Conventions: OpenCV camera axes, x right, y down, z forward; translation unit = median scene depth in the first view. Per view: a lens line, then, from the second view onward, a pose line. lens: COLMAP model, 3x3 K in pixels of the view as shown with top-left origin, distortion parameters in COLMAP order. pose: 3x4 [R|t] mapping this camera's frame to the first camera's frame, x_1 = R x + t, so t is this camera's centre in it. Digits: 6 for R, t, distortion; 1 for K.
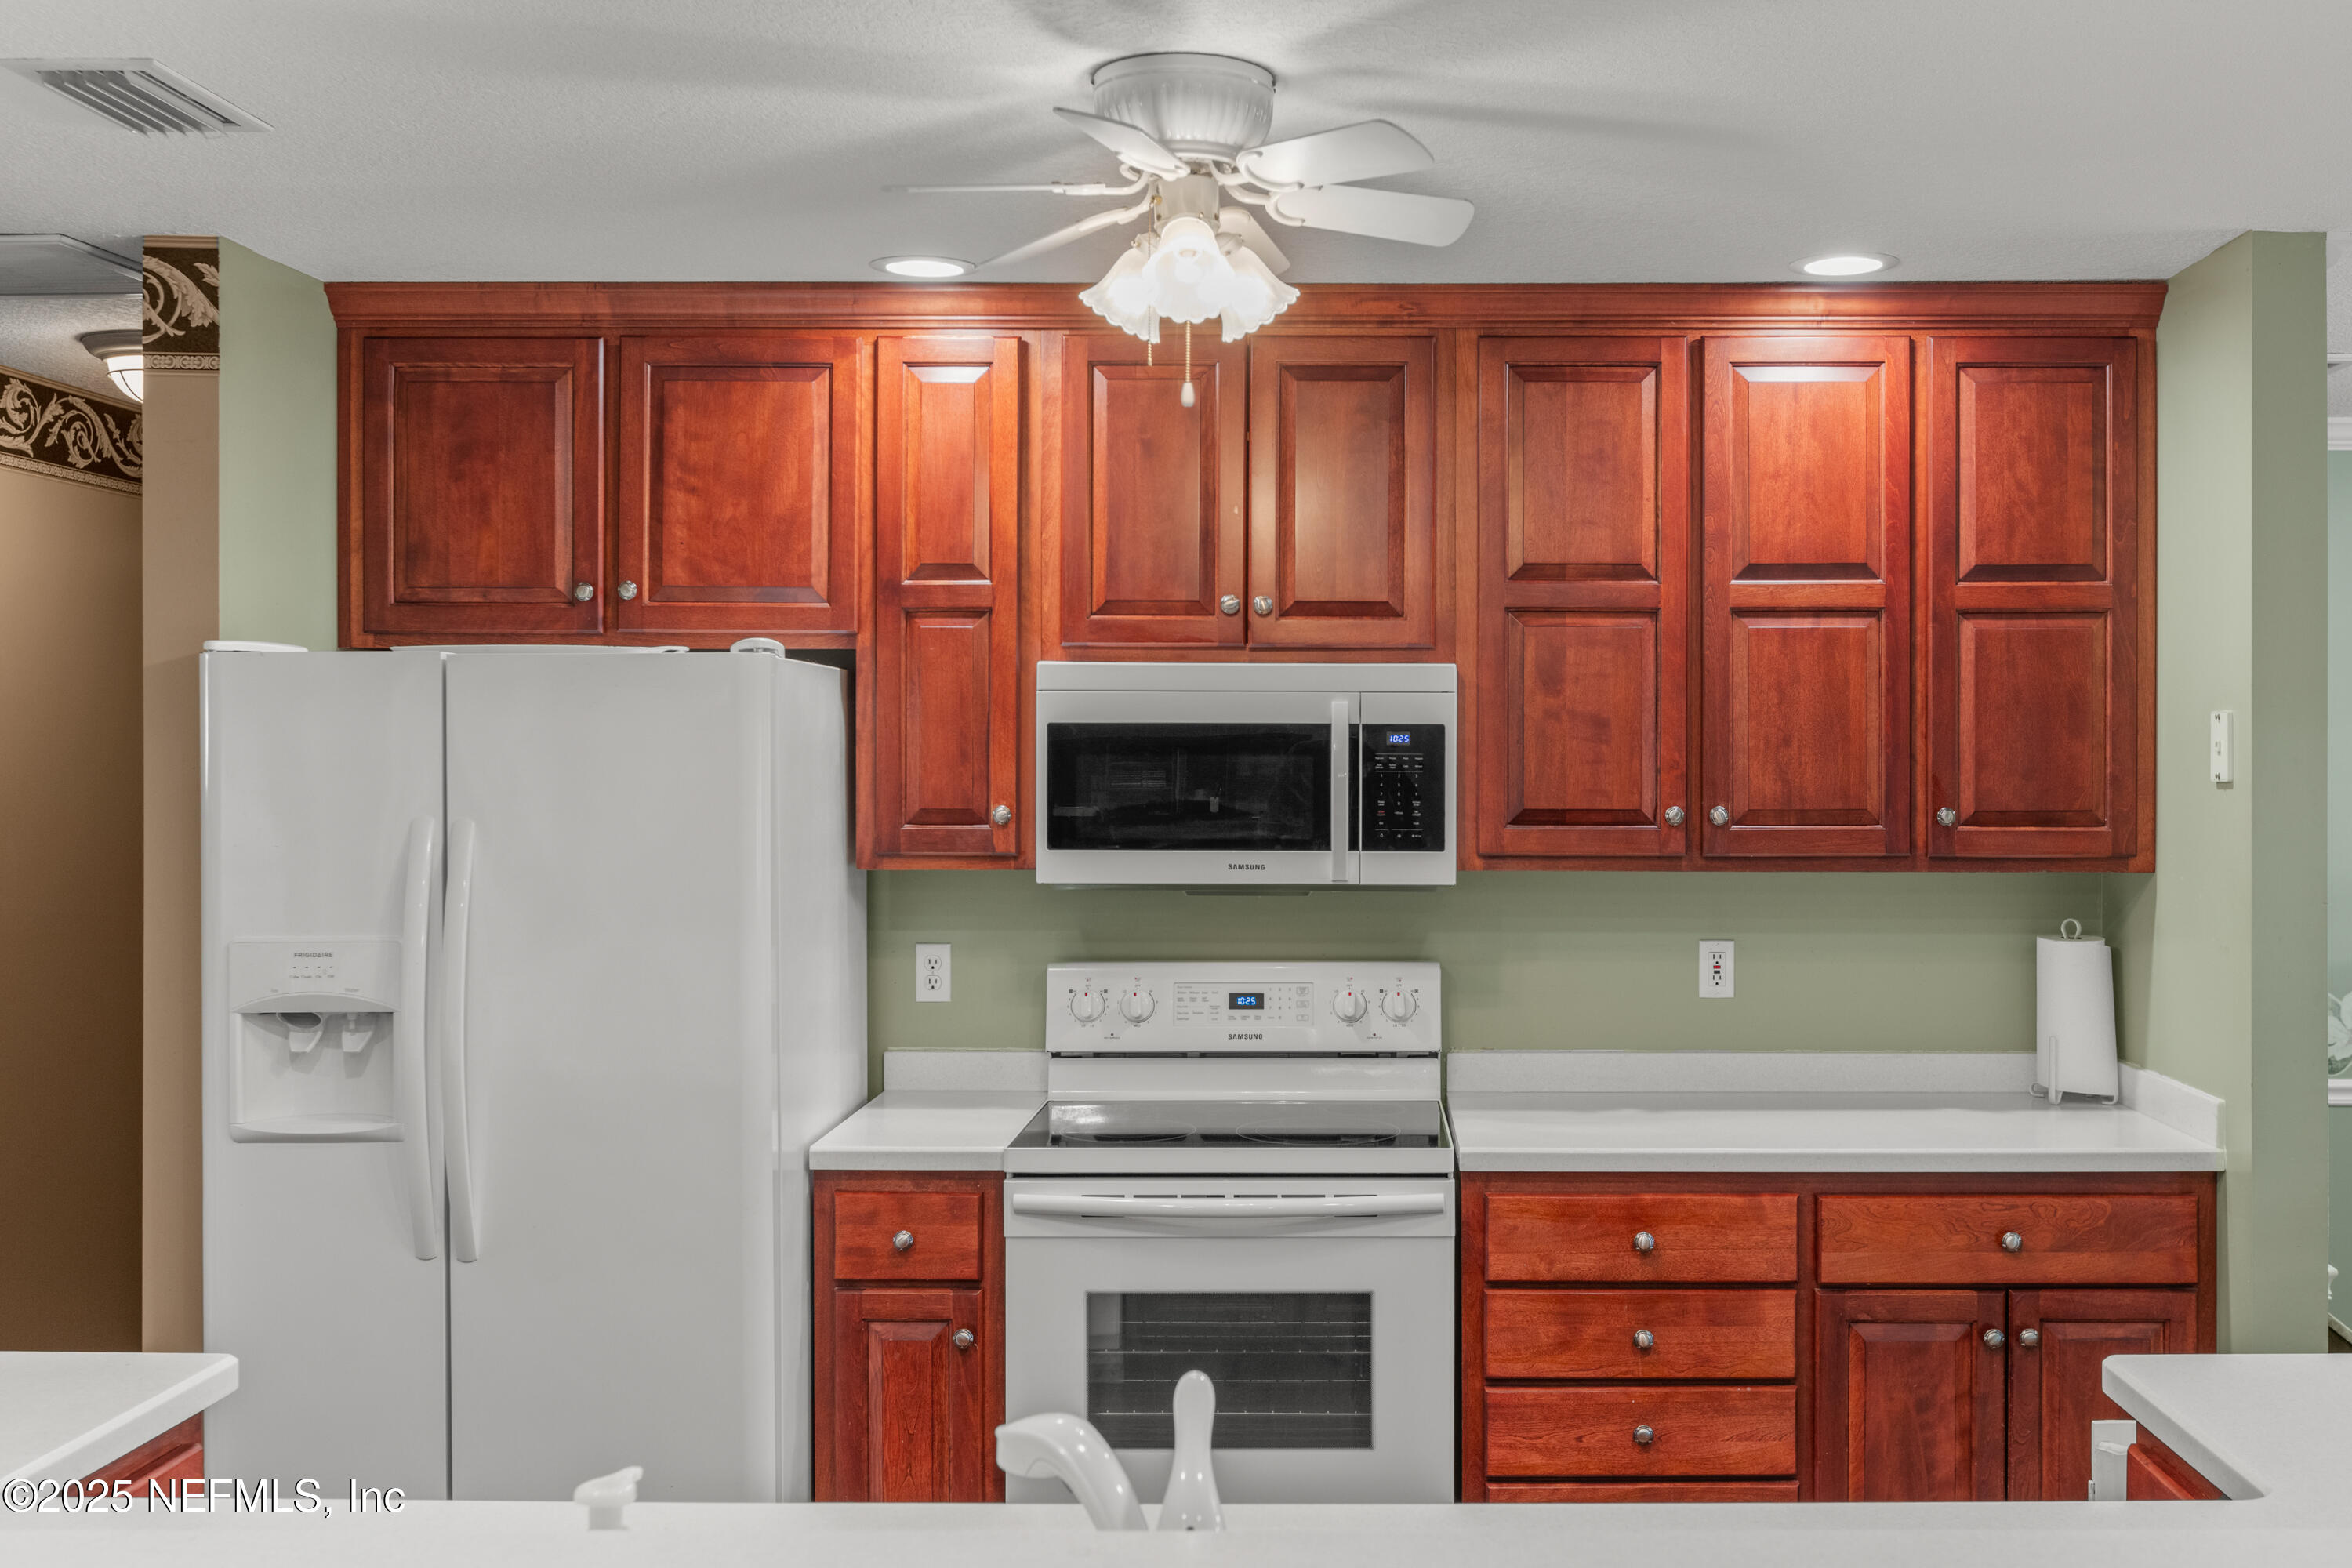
lens RADIAL K [[2280.1, 0, 1421.2], [0, 2280.1, 748.0], [0, 0, 1]] dist [-0.029133, -0.028679]
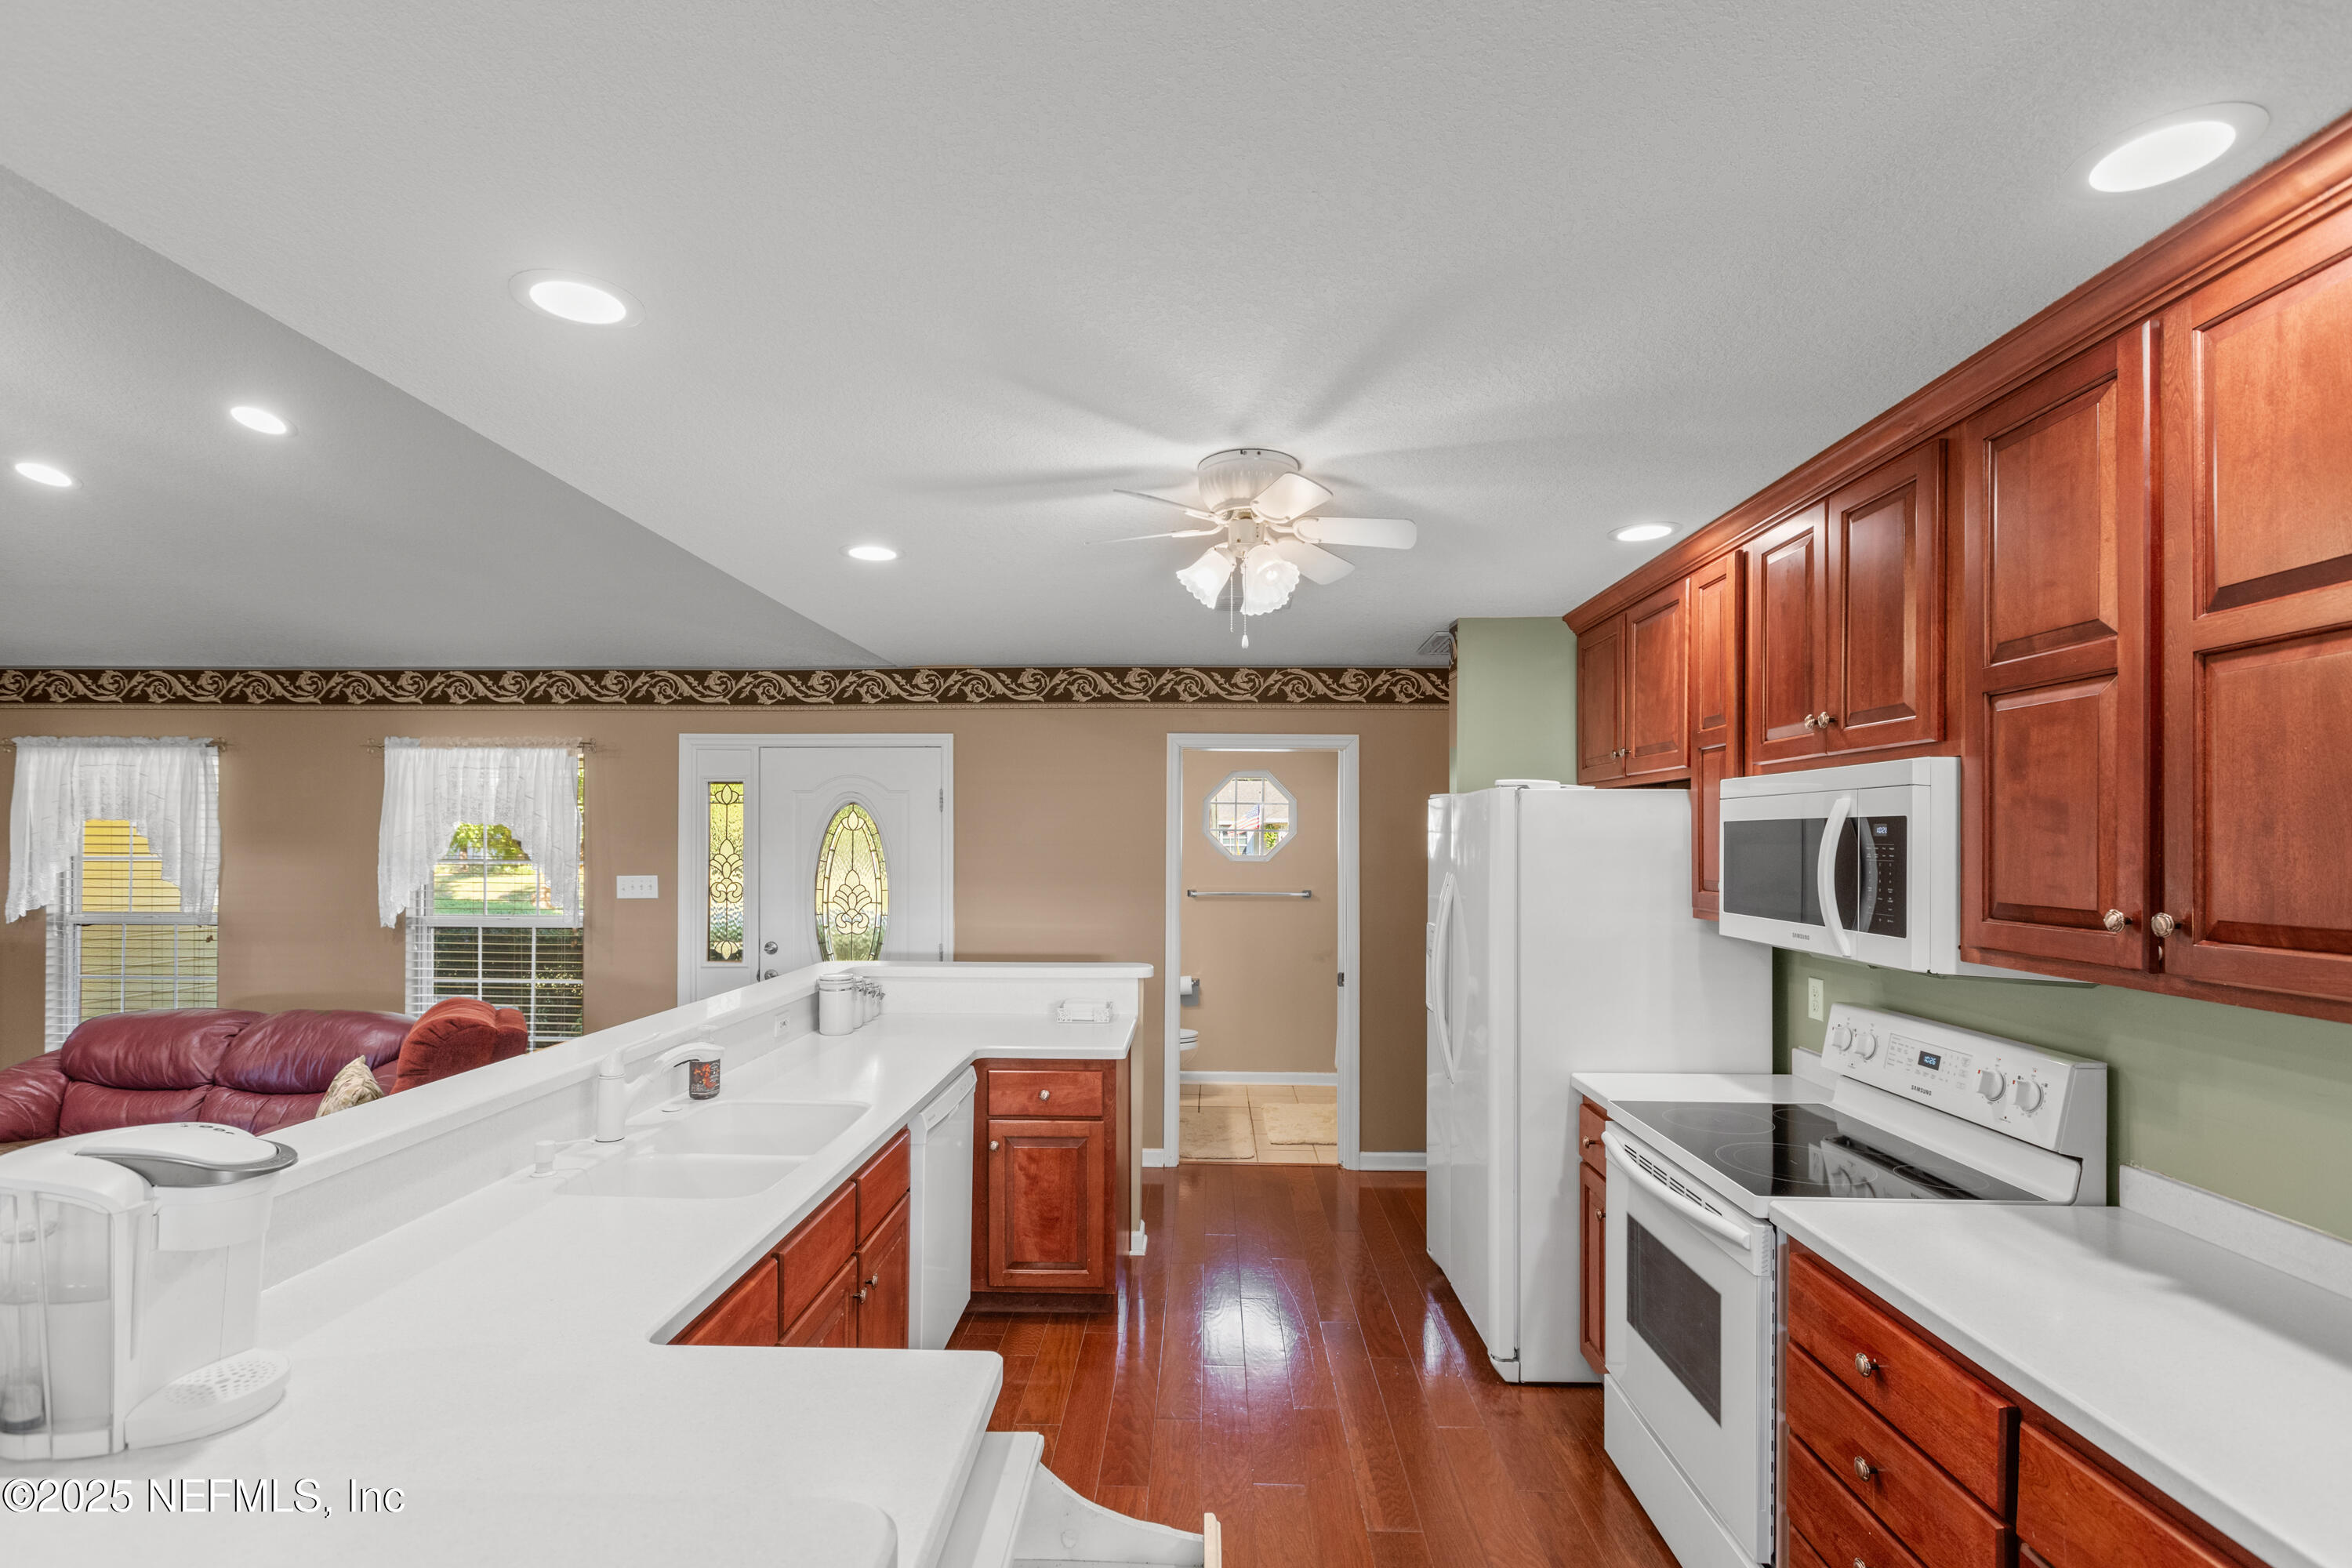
lens RADIAL K [[1088.5, 0, 1144.0], [0, 1088.5, 832.5], [0, 0, 1]] dist [0.011153, -0.000064]
pose [[-0.071291, -0.010017, -0.997405, 0.525371], [0.001499, 0.999947, -0.010150, 0.001584], [0.997454, -0.002219, -0.071272, 0.677062]]
